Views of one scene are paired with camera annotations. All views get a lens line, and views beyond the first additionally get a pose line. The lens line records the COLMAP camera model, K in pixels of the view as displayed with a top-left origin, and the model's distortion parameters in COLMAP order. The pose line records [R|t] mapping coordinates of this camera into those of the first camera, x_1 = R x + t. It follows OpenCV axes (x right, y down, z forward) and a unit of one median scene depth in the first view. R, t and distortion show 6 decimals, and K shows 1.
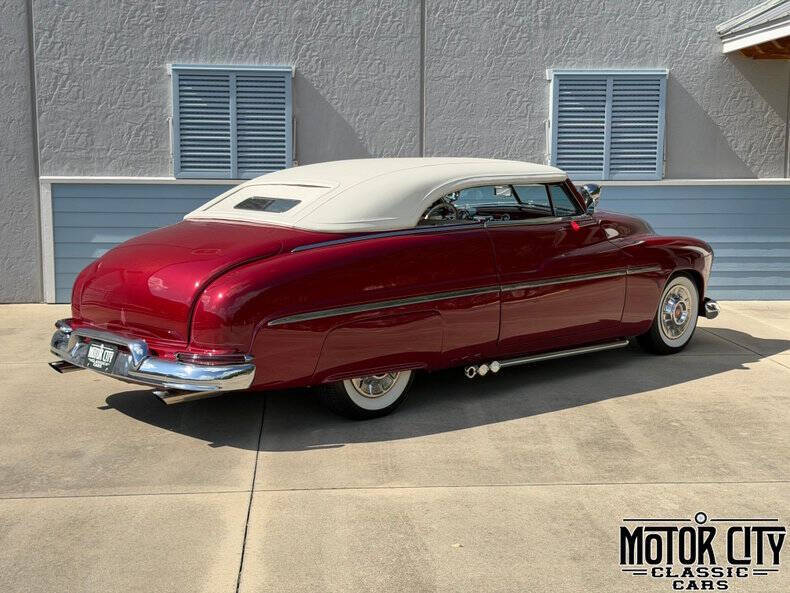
lens RADIAL K [[1087.0, 0, 393.8], [0, 1087.0, 300.9], [0, 0, 1]] dist [0.119126, 0.000000]
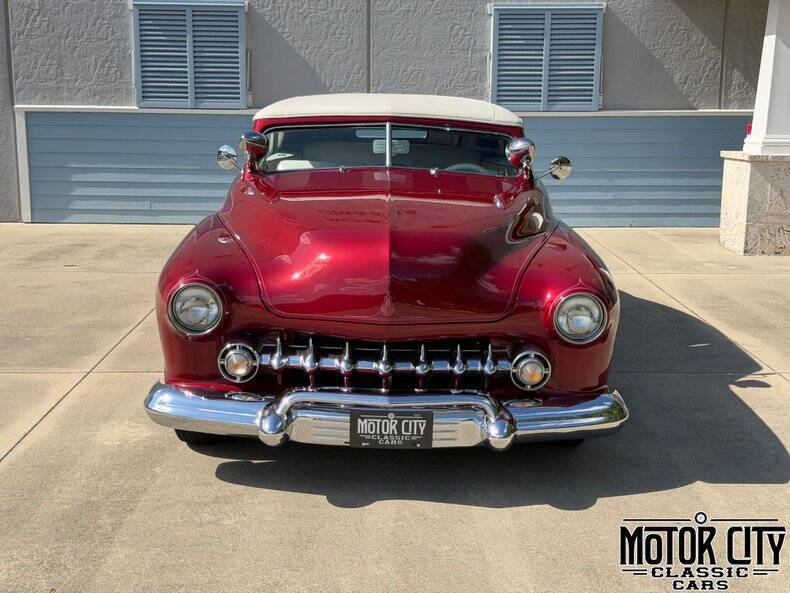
lens RADIAL K [[1087.0, 0, 398.0], [0, 1087.0, 302.1], [0, 0, 1]] dist [0.119126, 0.000000]
pose [[0.997343, 0.014376, -0.071420, 0.136092], [-0.010068, 0.998129, 0.060308, 0.011362], [0.072154, -0.059429, 0.995621, -0.070767]]
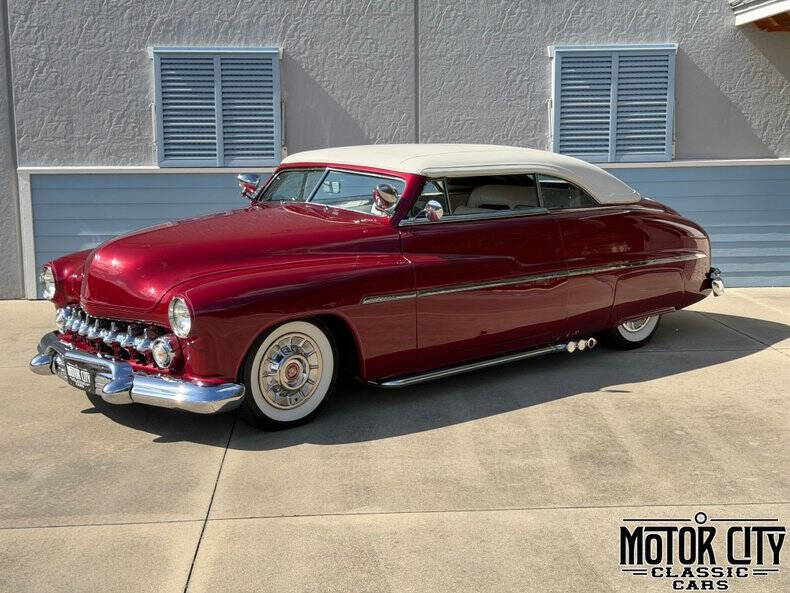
lens RADIAL K [[1087.0, 0, 390.4], [0, 1087.0, 296.1], [0, 0, 1]] dist [0.119126, 0.000000]
pose [[0.999701, -0.012013, -0.021290, 0.021274], [0.012319, 0.999822, 0.014304, -0.010695], [0.021115, -0.014562, 0.999671, 0.046547]]
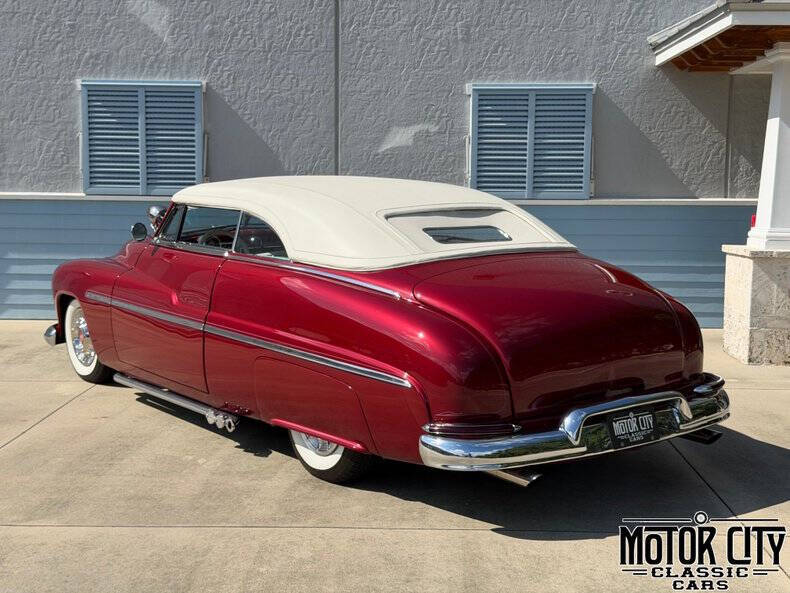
lens RADIAL K [[1087.0, 0, 403.4], [0, 1087.0, 295.9], [0, 0, 1]] dist [0.119126, 0.000000]
pose [[0.993578, 0.014382, -0.112232, 0.199583], [-0.016718, 0.999662, -0.019900, -0.005421], [0.111908, 0.021649, 0.993483, 0.046788]]
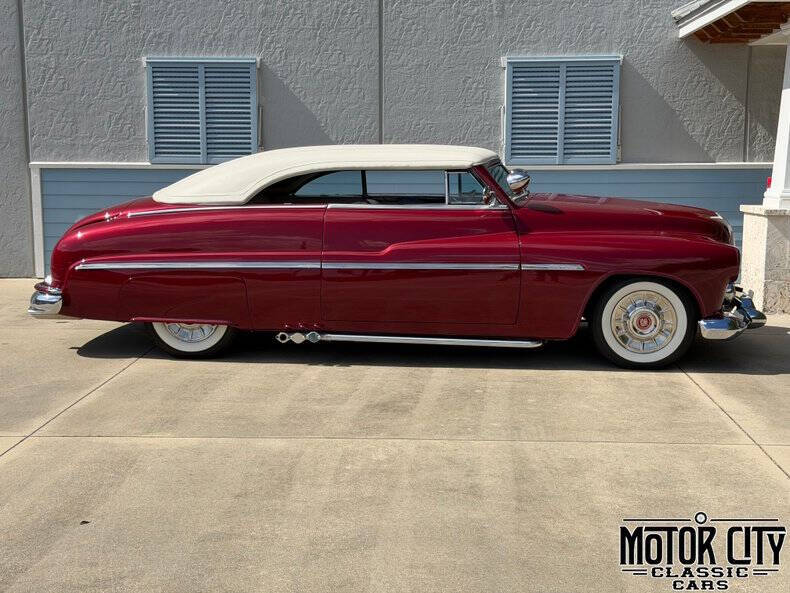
lens RADIAL K [[1087.0, 0, 401.2], [0, 1087.0, 298.4], [0, 0, 1]] dist [0.119126, 0.000000]
pose [[0.990744, 0.013231, -0.135097, 0.192933], [-0.012017, 0.999880, 0.009801, 0.007276], [0.135210, -0.008087, 0.990784, -0.037452]]
